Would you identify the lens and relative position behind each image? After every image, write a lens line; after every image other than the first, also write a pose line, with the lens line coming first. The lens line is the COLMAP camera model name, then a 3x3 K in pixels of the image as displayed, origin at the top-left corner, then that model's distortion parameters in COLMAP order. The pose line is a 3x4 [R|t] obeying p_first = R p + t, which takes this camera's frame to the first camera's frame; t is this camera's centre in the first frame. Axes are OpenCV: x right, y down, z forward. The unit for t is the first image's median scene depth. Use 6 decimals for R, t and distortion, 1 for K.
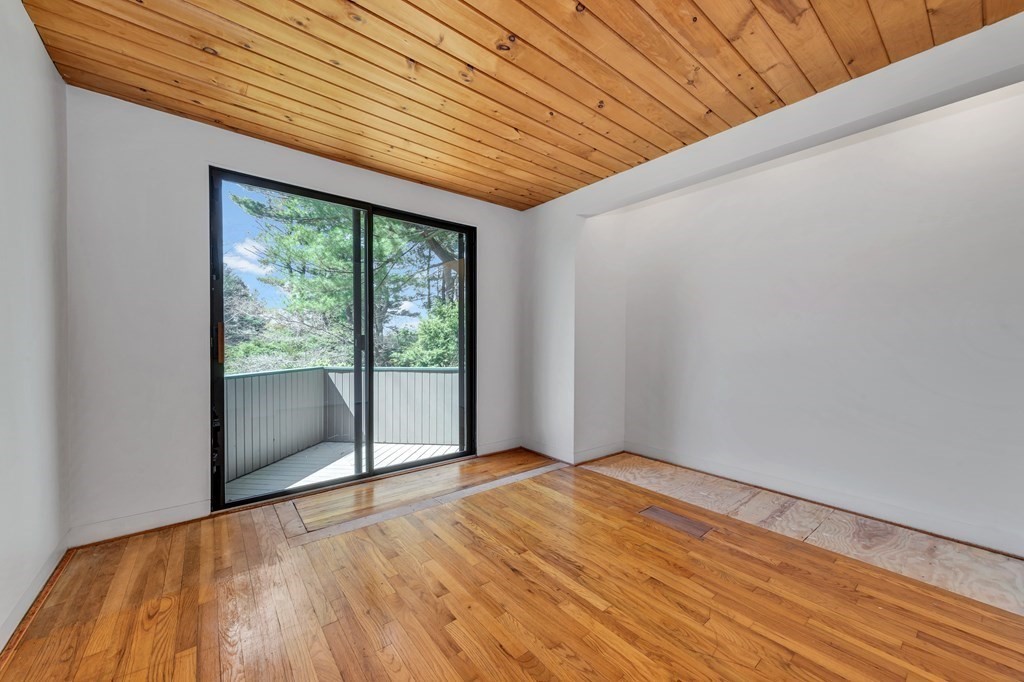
lens RADIAL K [[387.4, 0, 509.4], [0, 387.4, 343.6], [0, 0, 1]] dist [0.001875, -0.000008]
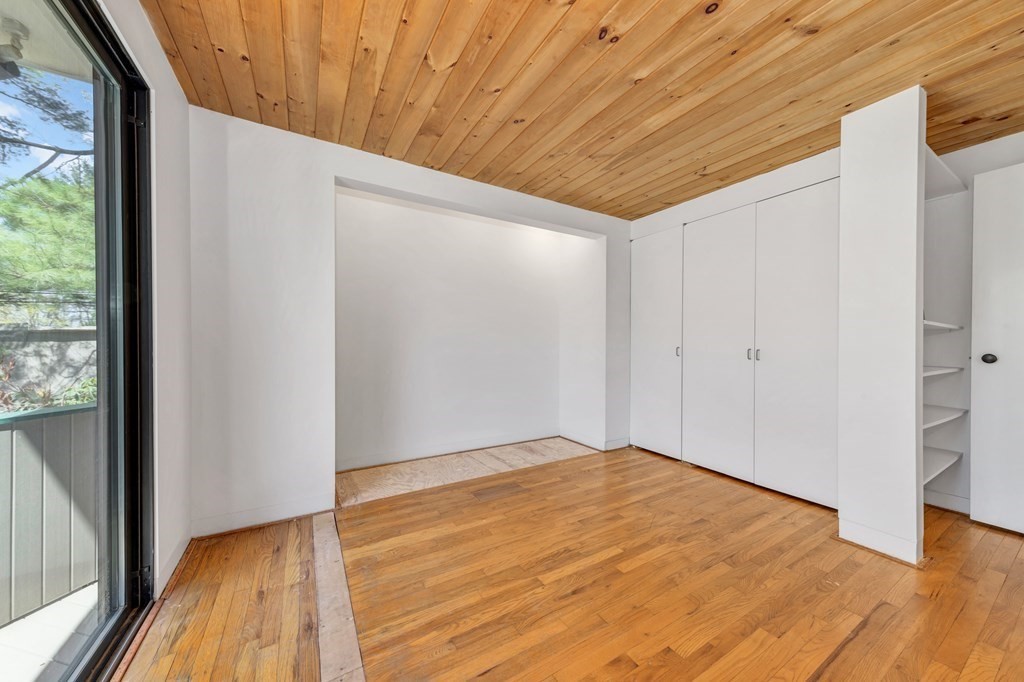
lens RADIAL K [[351.2, 0, 509.2], [0, 351.2, 344.1], [0, 0, 1]] dist [0.000882, 0.000014]
pose [[0.139509, -0.005758, 0.990204, -0.676699], [0.006983, 0.999964, 0.004831, -0.010864], [-0.990196, 0.006240, 0.139544, 0.837473]]
